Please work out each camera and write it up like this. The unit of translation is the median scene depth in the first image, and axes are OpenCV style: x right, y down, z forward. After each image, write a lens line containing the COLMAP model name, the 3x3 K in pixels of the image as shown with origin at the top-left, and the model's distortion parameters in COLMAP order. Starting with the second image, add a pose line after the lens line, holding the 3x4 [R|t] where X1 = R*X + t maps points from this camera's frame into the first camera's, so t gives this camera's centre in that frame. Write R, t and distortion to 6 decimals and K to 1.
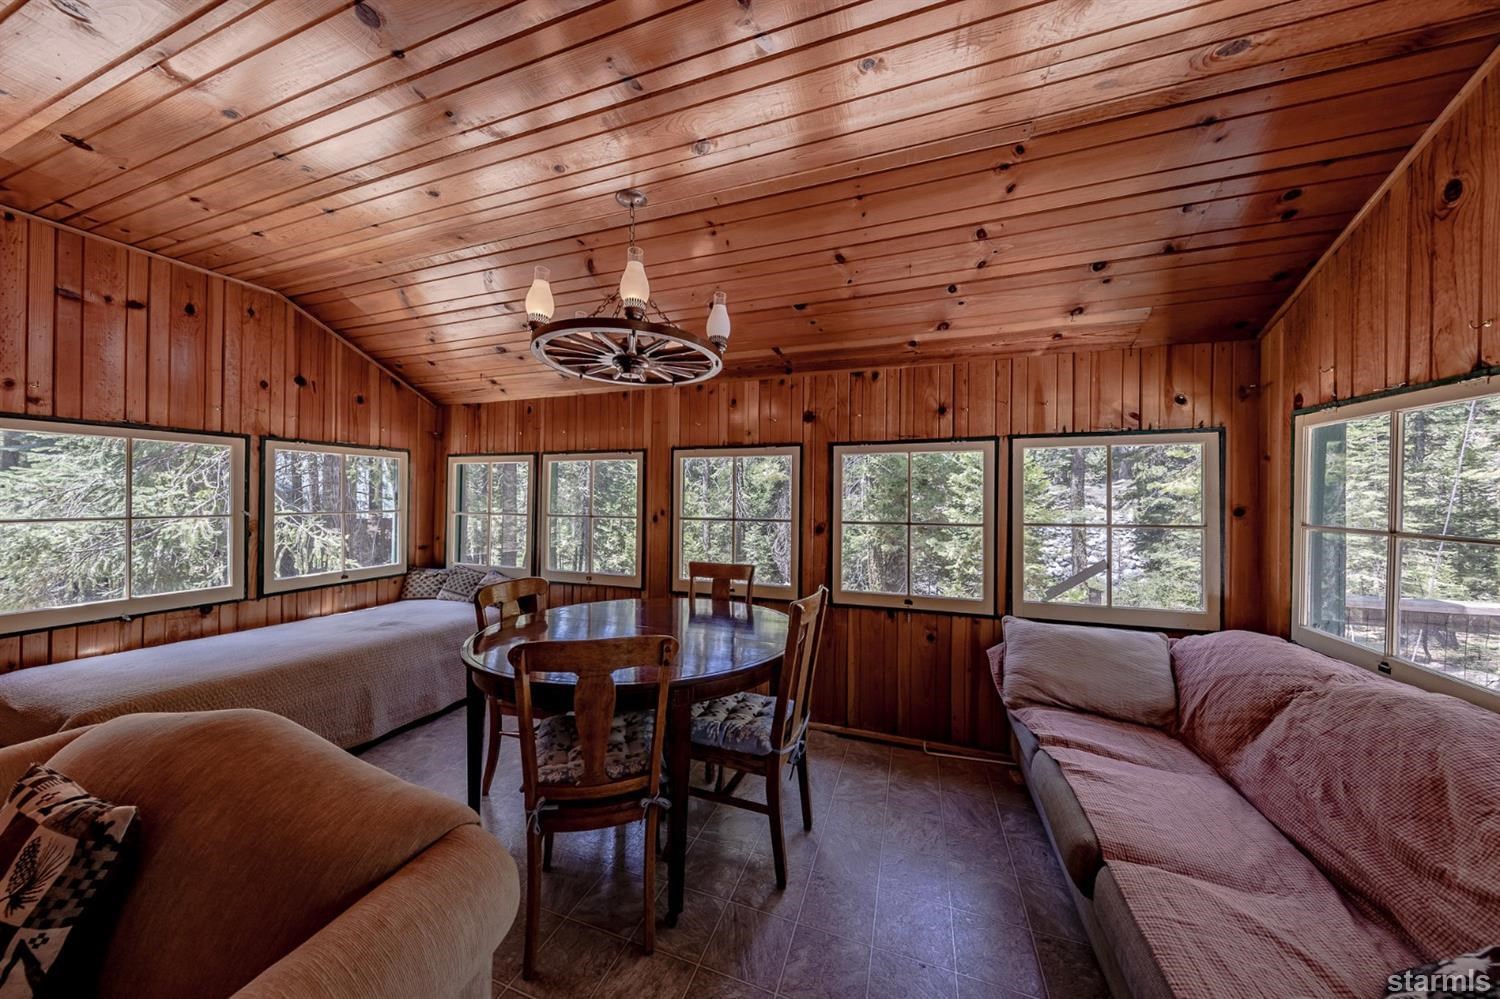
lens RADIAL K [[475.9, 0, 747.1], [0, 475.9, 495.6], [0, 0, 1]] dist [0.000064, -0.000129]
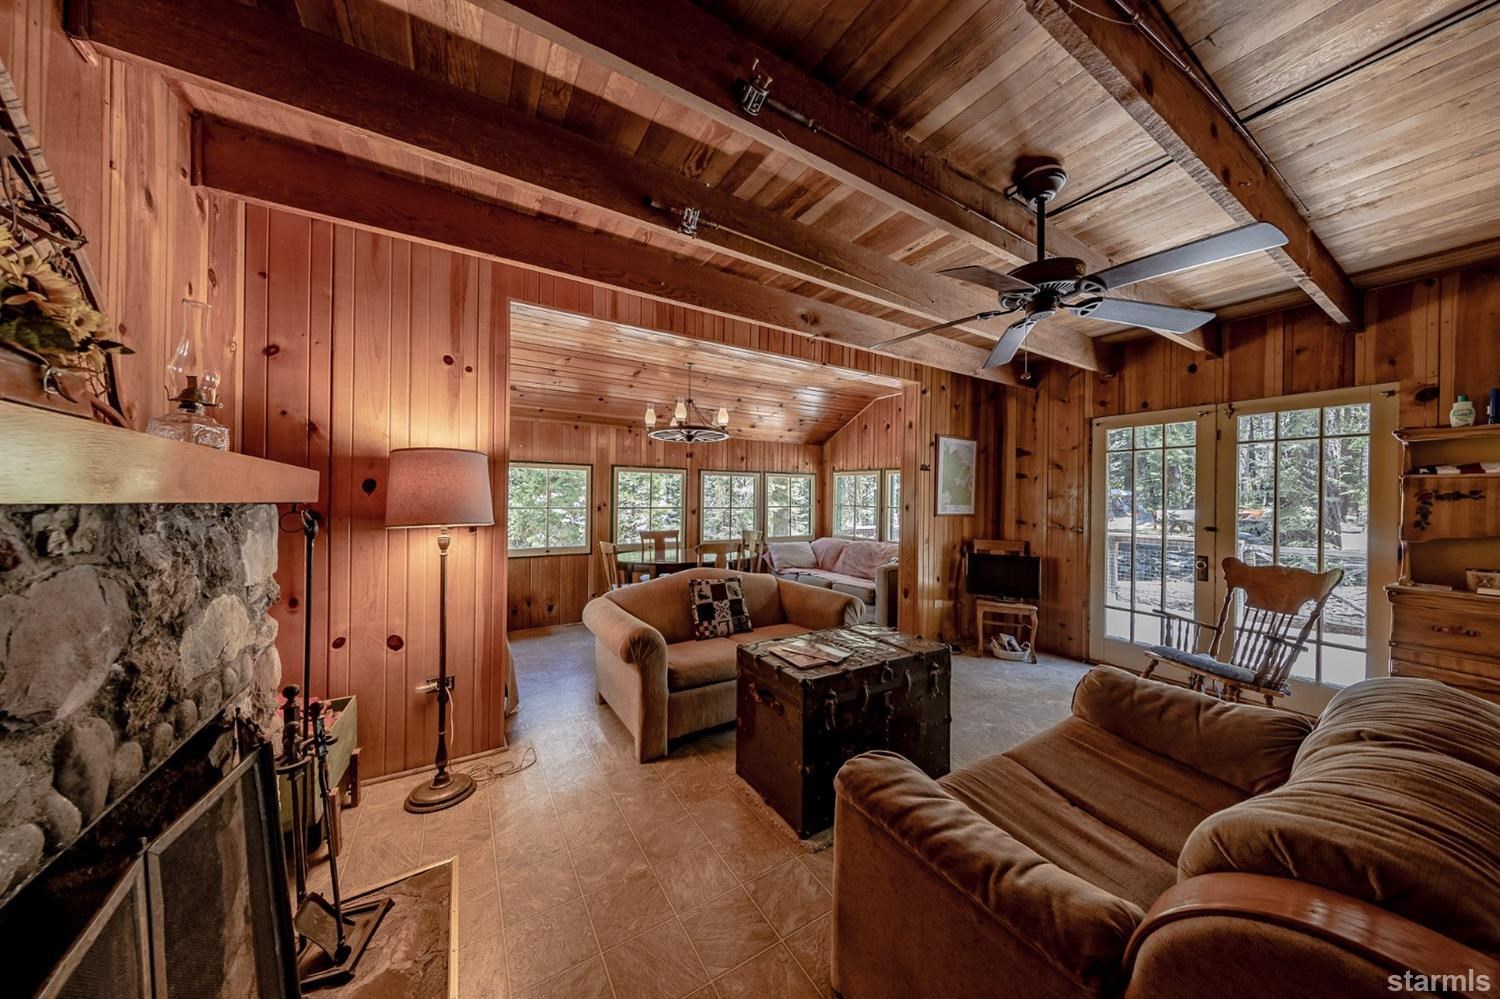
lens RADIAL K [[475.9, 0, 750.7], [0, 475.9, 497.0], [0, 0, 1]] dist [0.000064, -0.000129]
pose [[0.622062, 0.003027, 0.782963, -1.290057], [-0.010299, 0.999938, 0.004318, -0.002630], [-0.782901, -0.010750, 0.622054, -0.448381]]
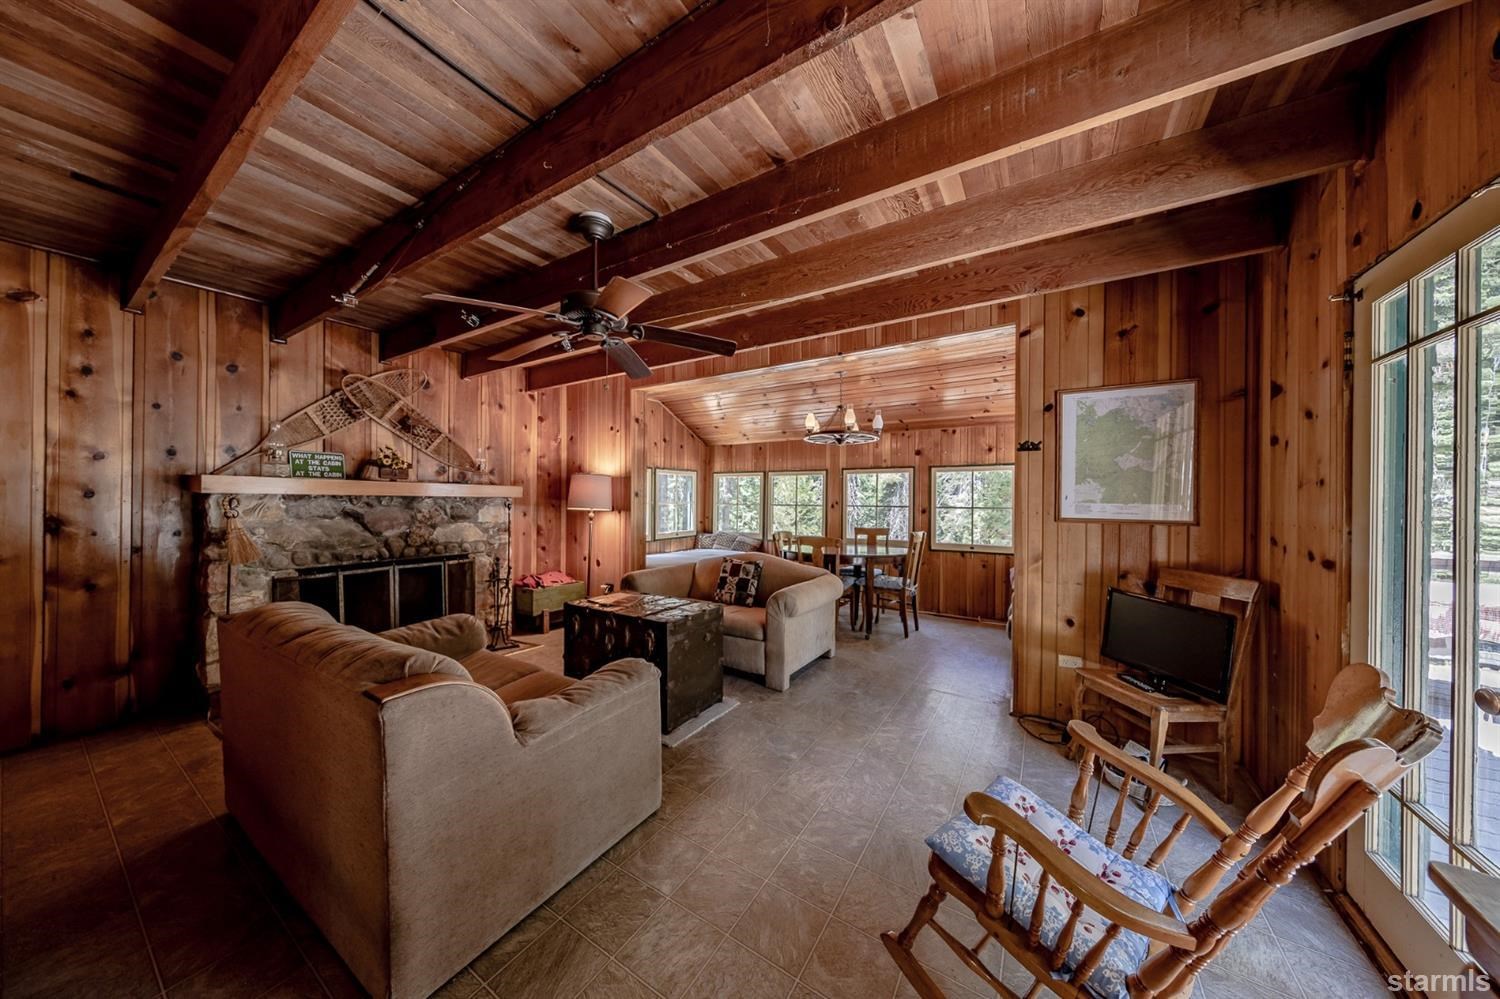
lens RADIAL K [[475.9, 0, 743.3], [0, 475.9, 496.5], [0, 0, 1]] dist [0.000064, -0.000129]
pose [[0.973881, -0.002059, -0.227052, -0.124201], [0.002441, 0.999996, 0.001401, 0.007364], [0.227048, -0.001919, 0.973882, -1.052911]]
